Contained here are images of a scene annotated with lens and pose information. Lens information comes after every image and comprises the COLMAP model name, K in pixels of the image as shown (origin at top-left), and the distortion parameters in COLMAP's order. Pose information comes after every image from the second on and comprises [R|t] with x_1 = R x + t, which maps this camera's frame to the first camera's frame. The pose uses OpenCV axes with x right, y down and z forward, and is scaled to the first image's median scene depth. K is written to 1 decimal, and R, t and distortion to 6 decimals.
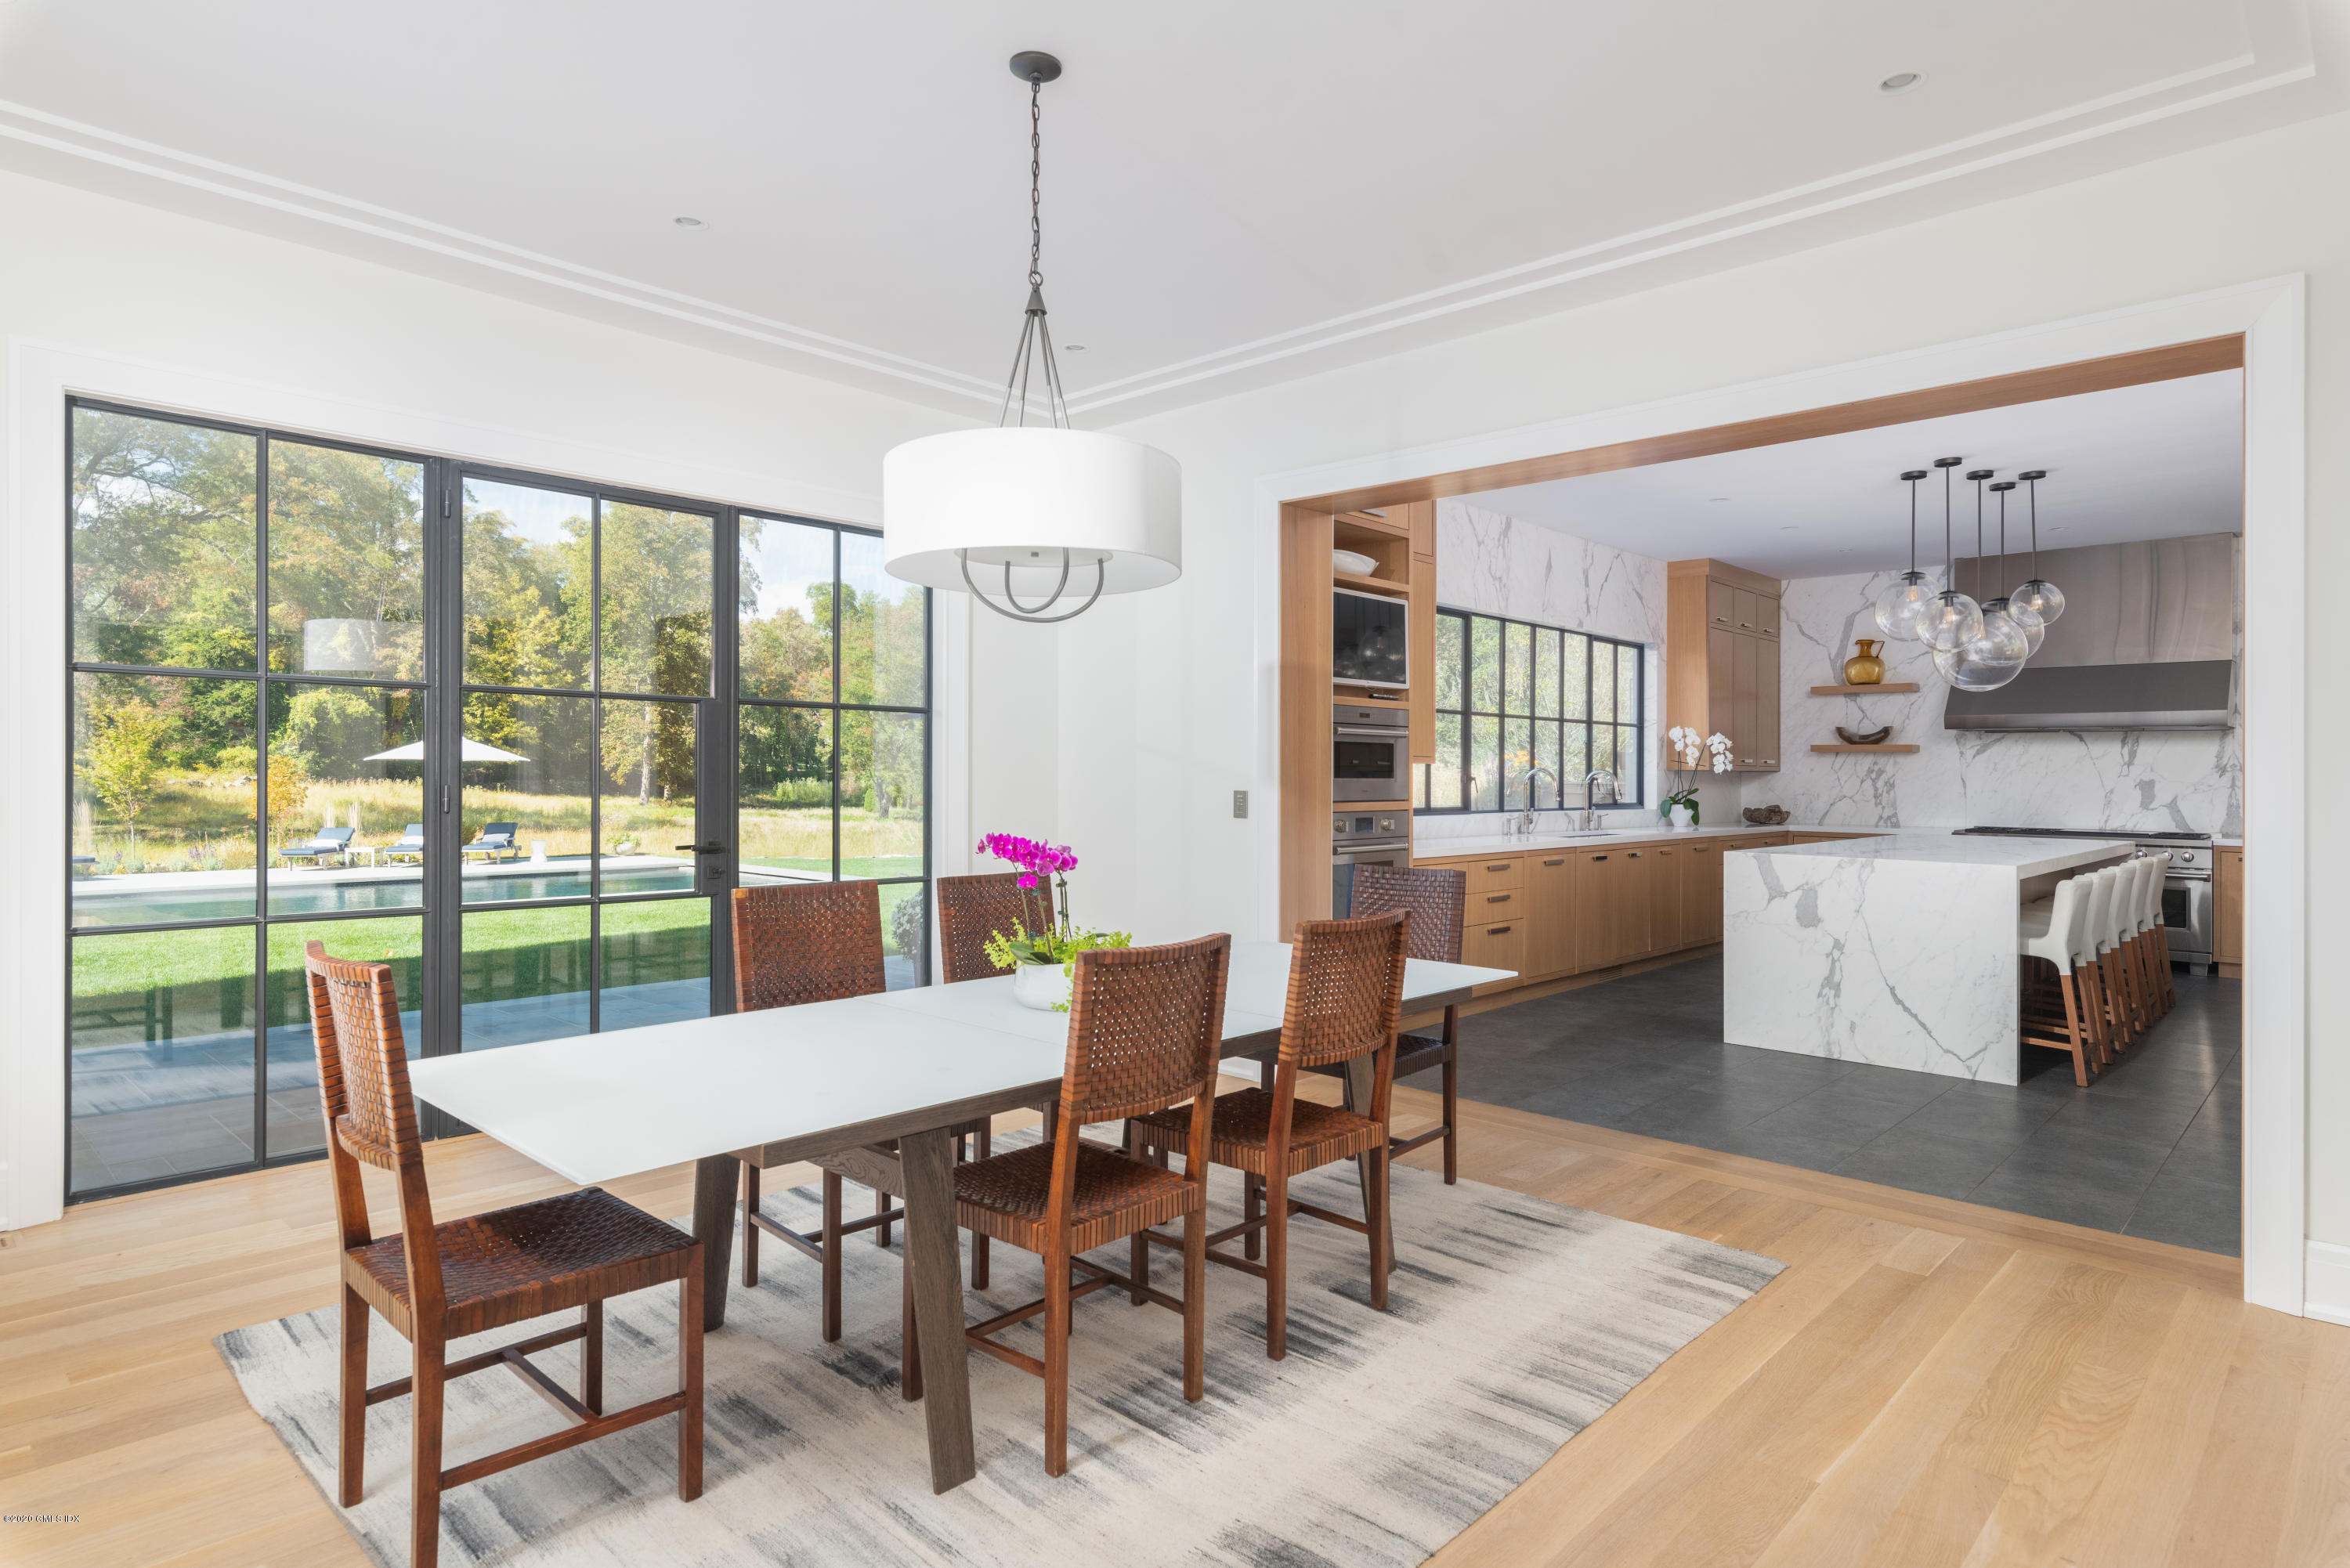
lens RADIAL K [[1326.7, 0, 1160.6], [0, 1326.7, 765.8], [0, 0, 1]] dist [0.008580, -0.000909]
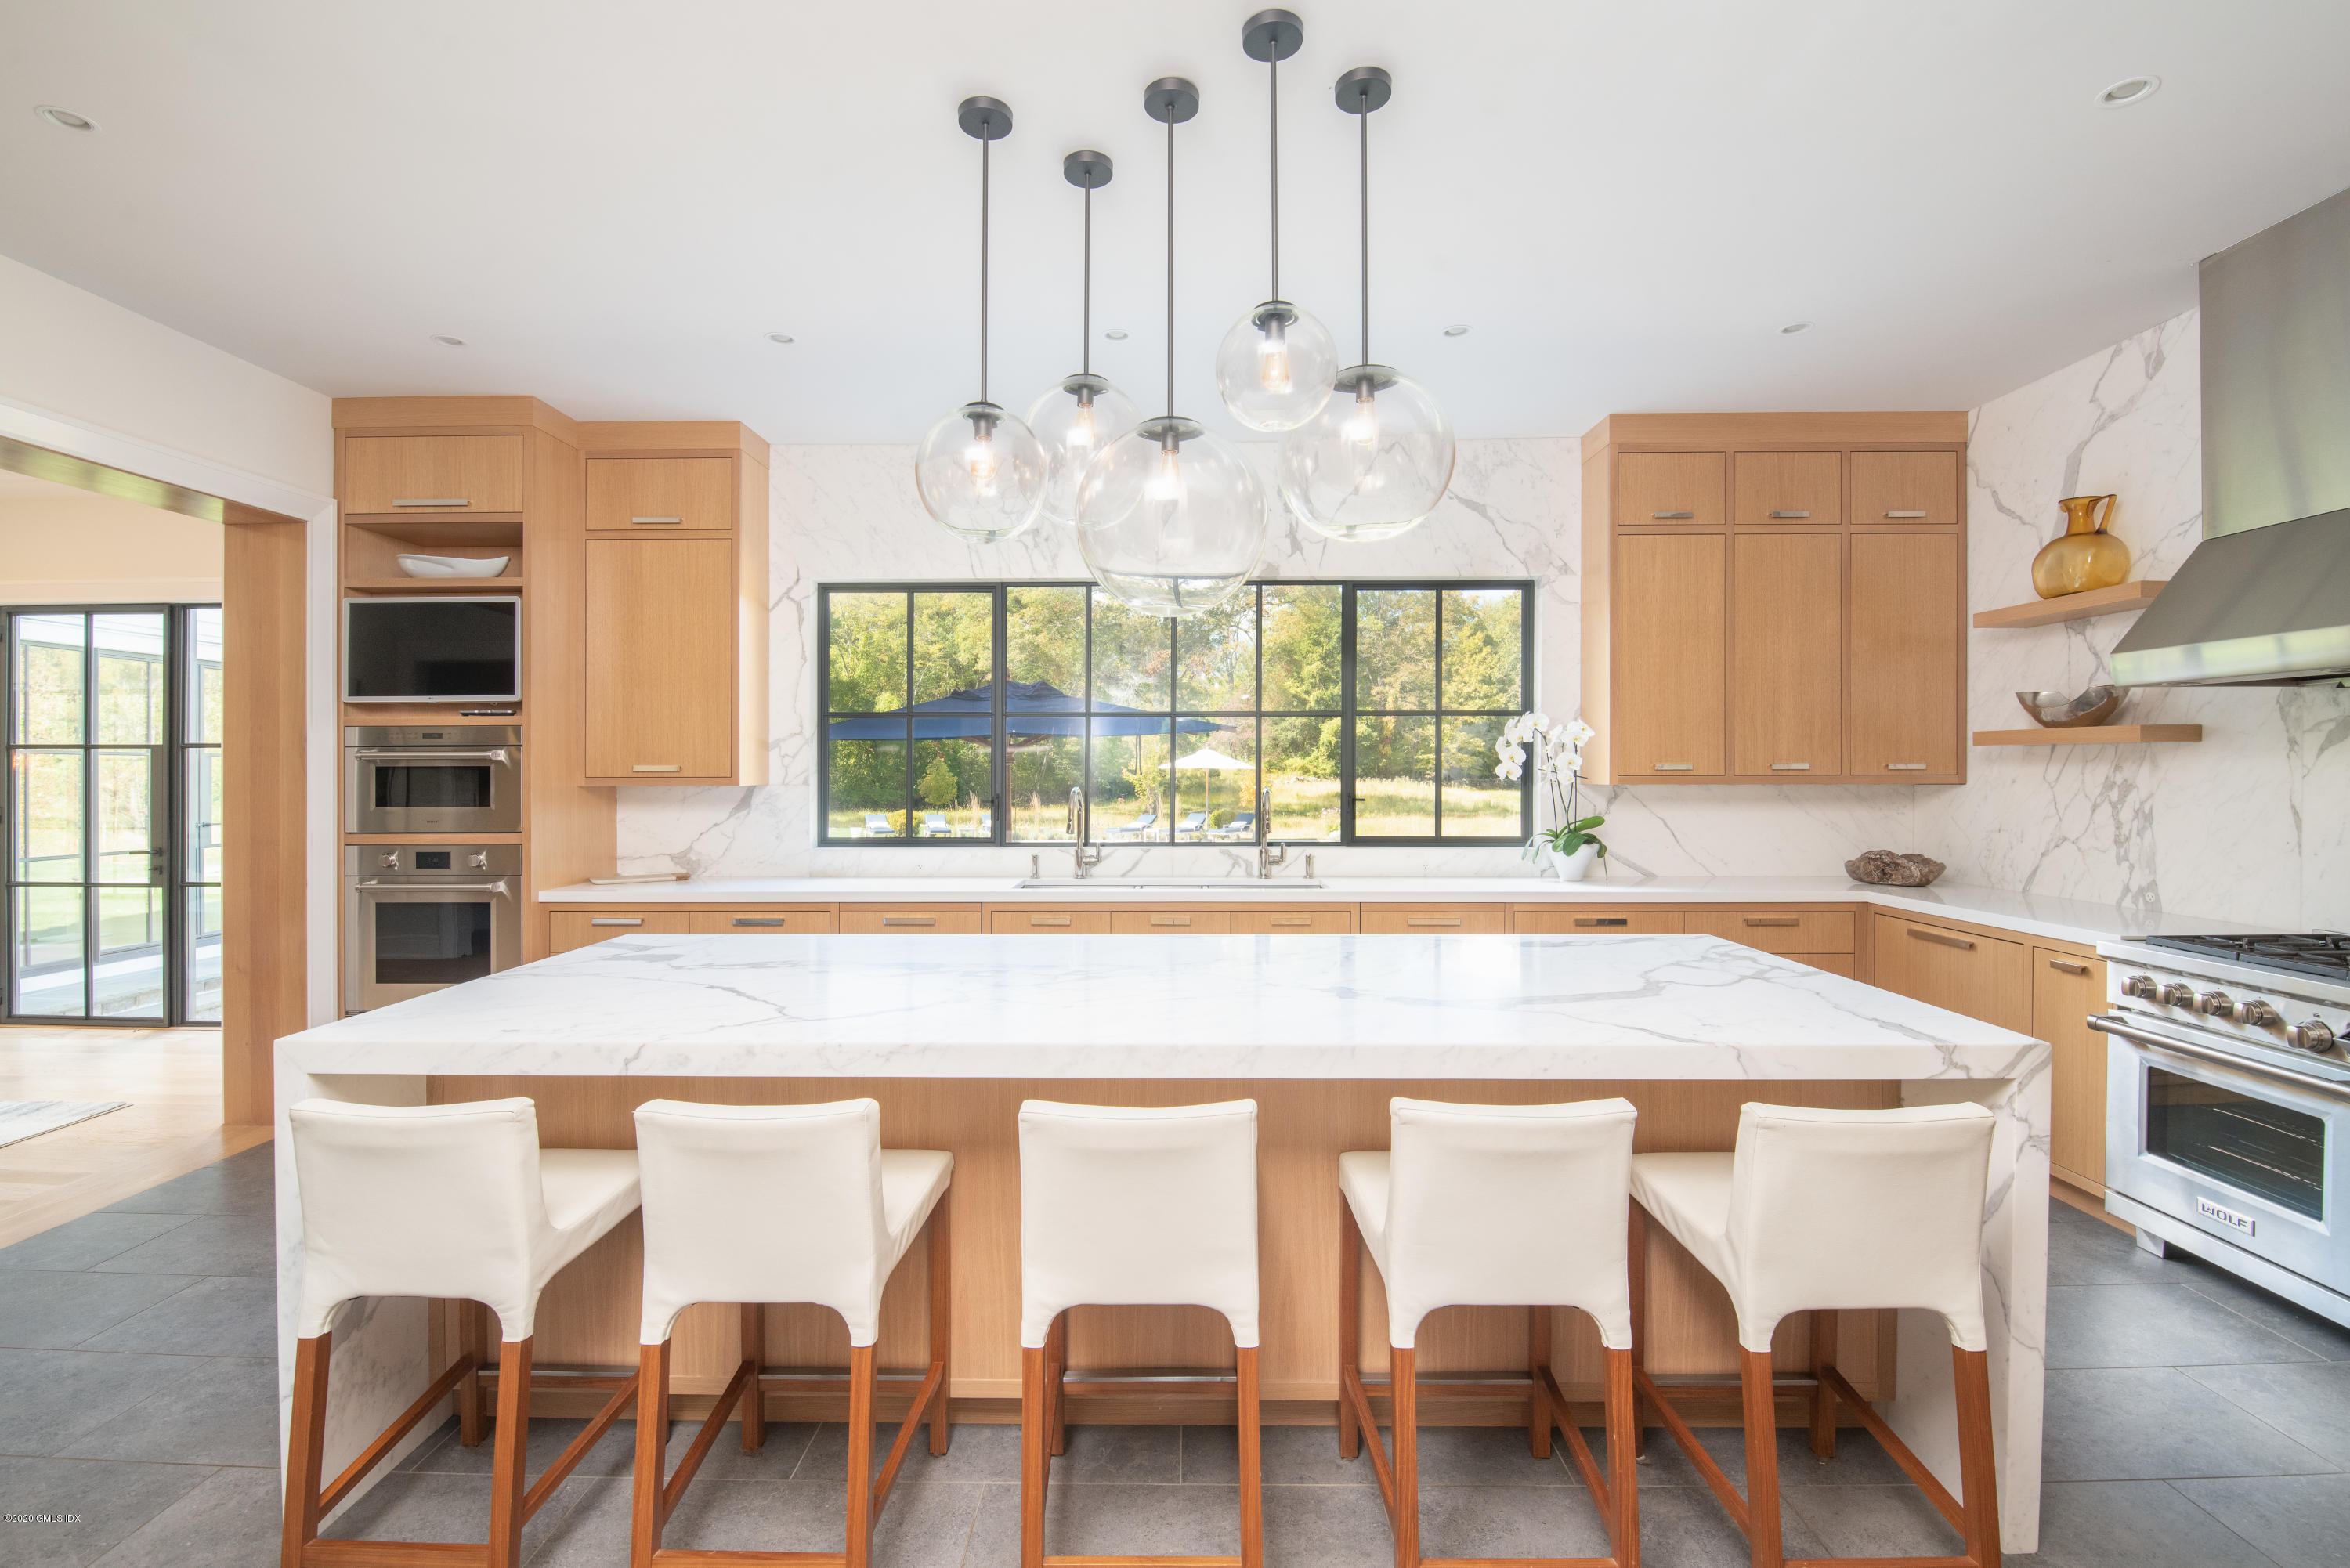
lens RADIAL K [[1020.8, 0, 1175.8], [0, 1020.8, 778.3], [0, 0, 1]] dist [-0.007355, 0.000071]
pose [[0.672823, -0.002642, -0.739798, 0.616546], [0.012613, 0.999889, 0.007900, -0.005530], [0.739696, -0.014647, 0.672782, 0.569840]]
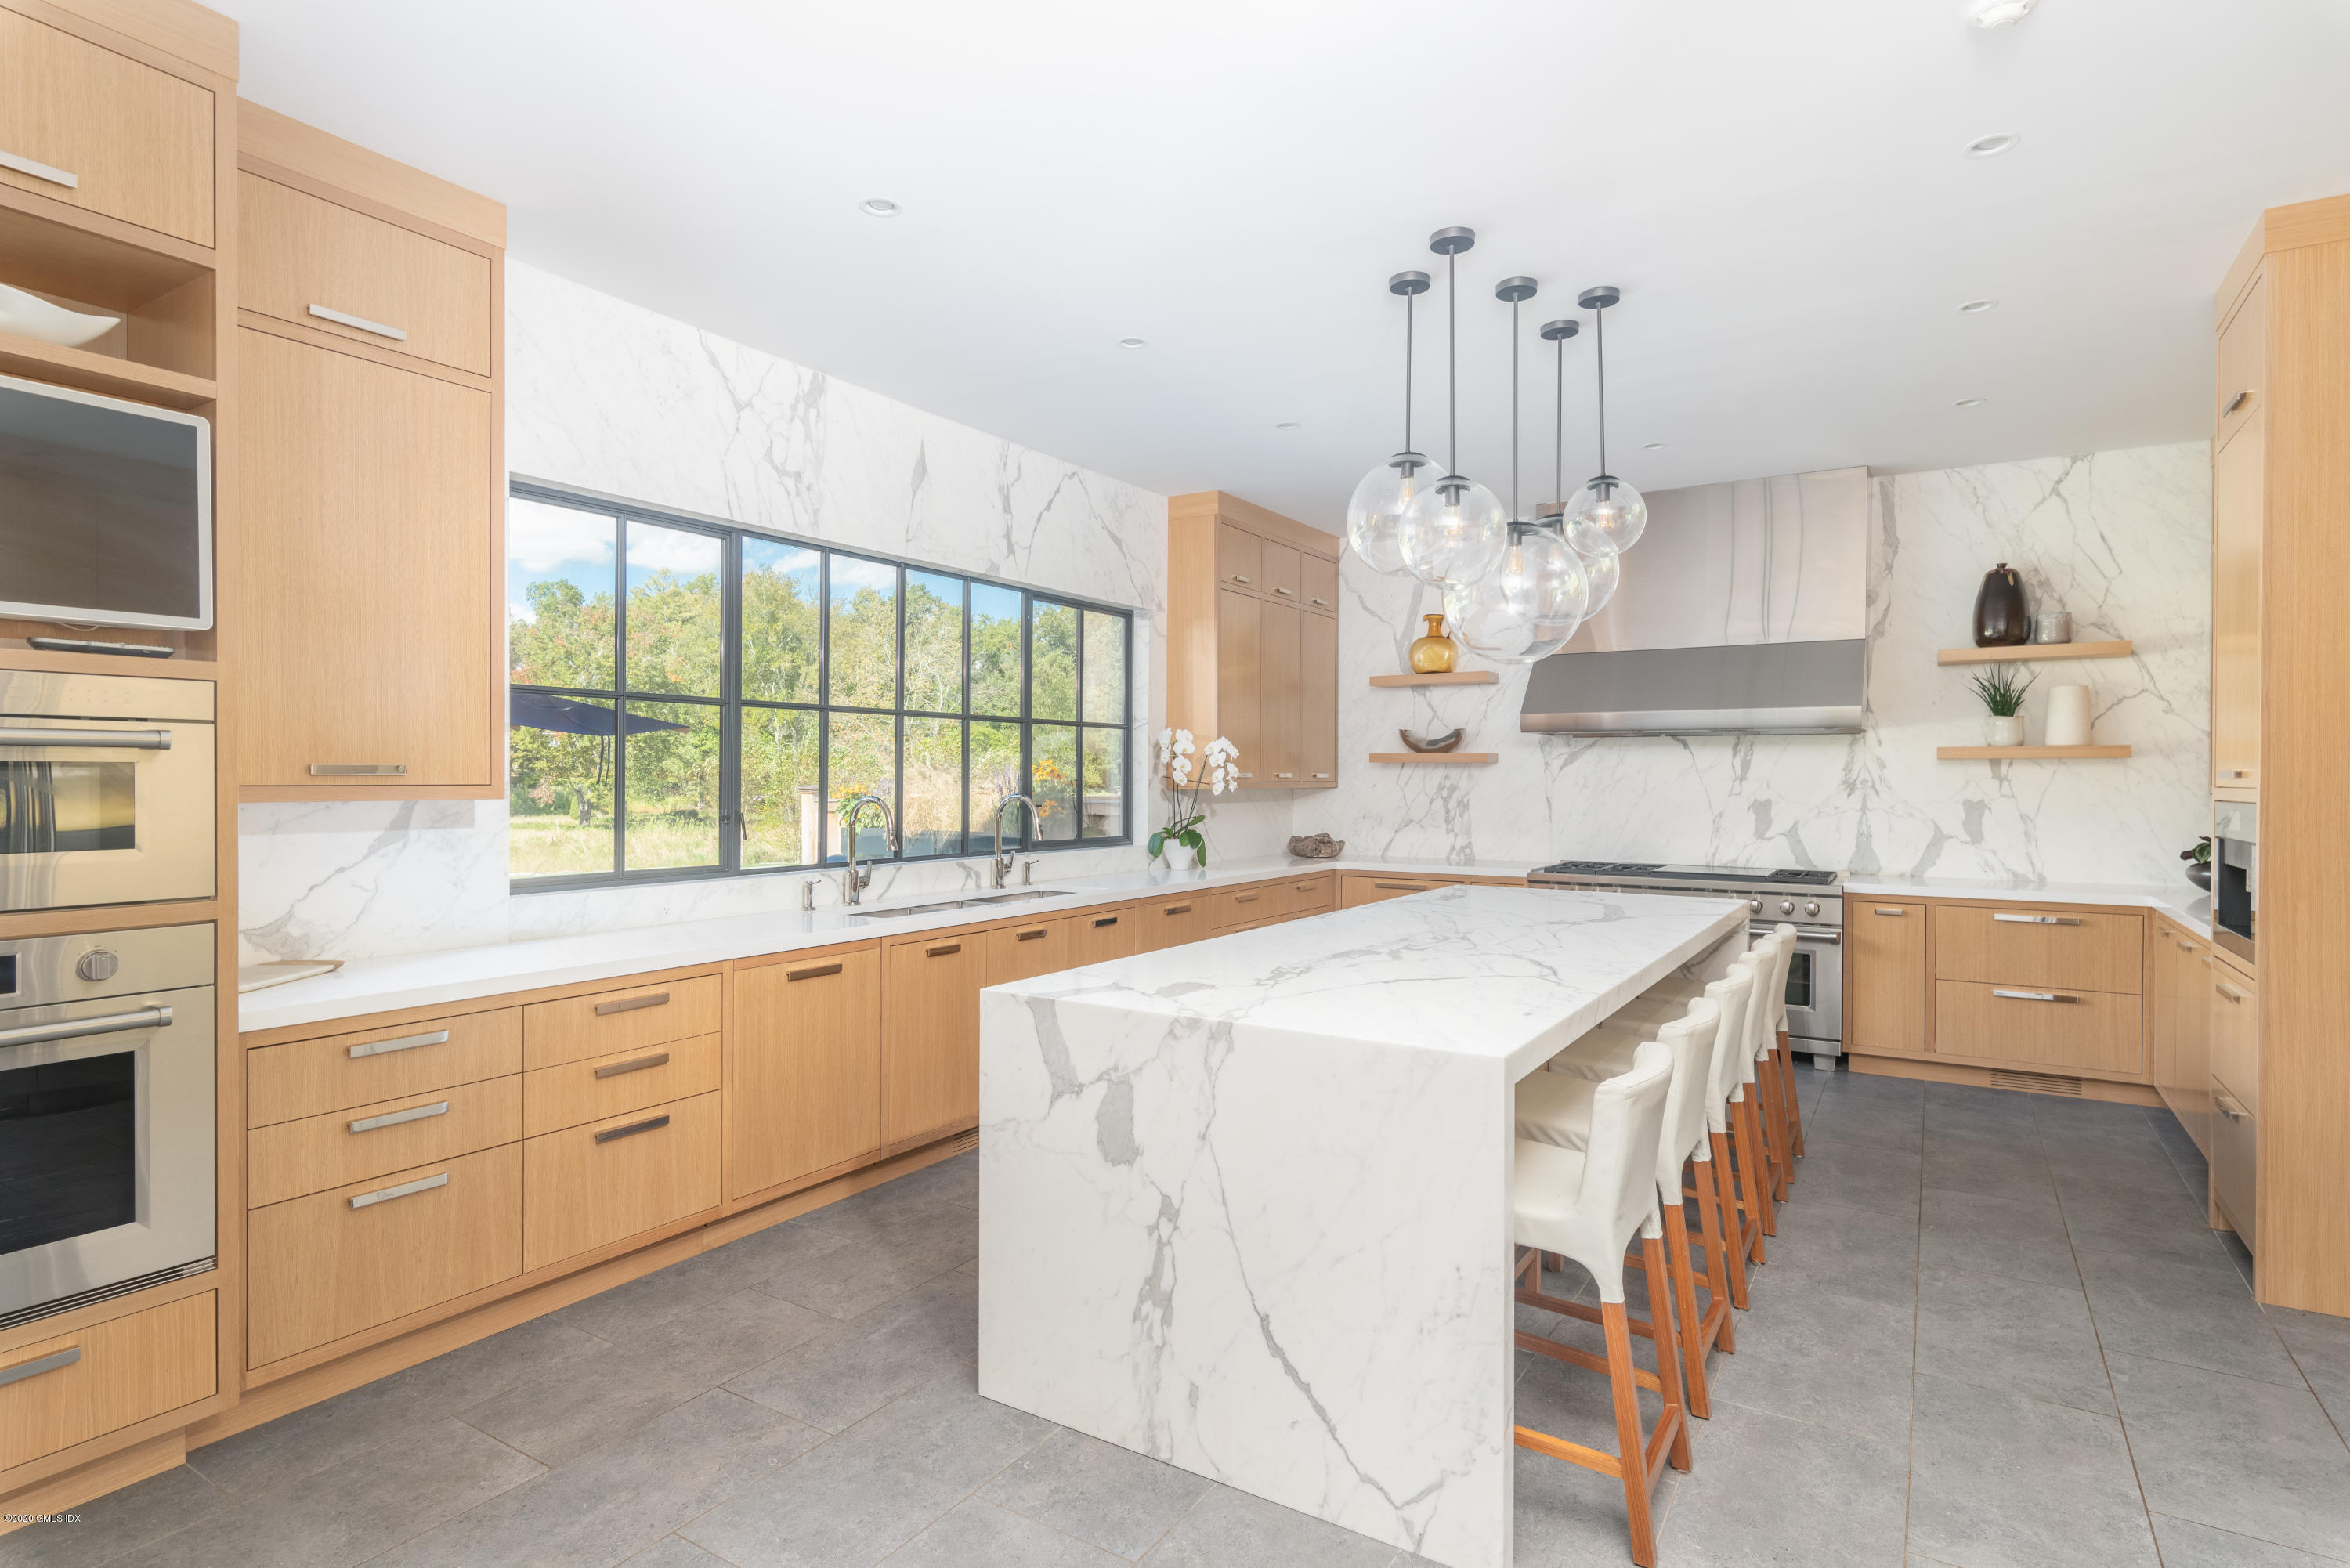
lens RADIAL K [[1220.5, 0, 1180.3], [0, 1220.5, 789.4], [0, 0, 1]] dist [0.007675, 0.001229]
pose [[0.980277, -0.007639, 0.197480, 0.266182], [0.004064, 0.999821, 0.018499, -0.009079], [-0.197586, -0.017331, 0.980132, 0.367026]]
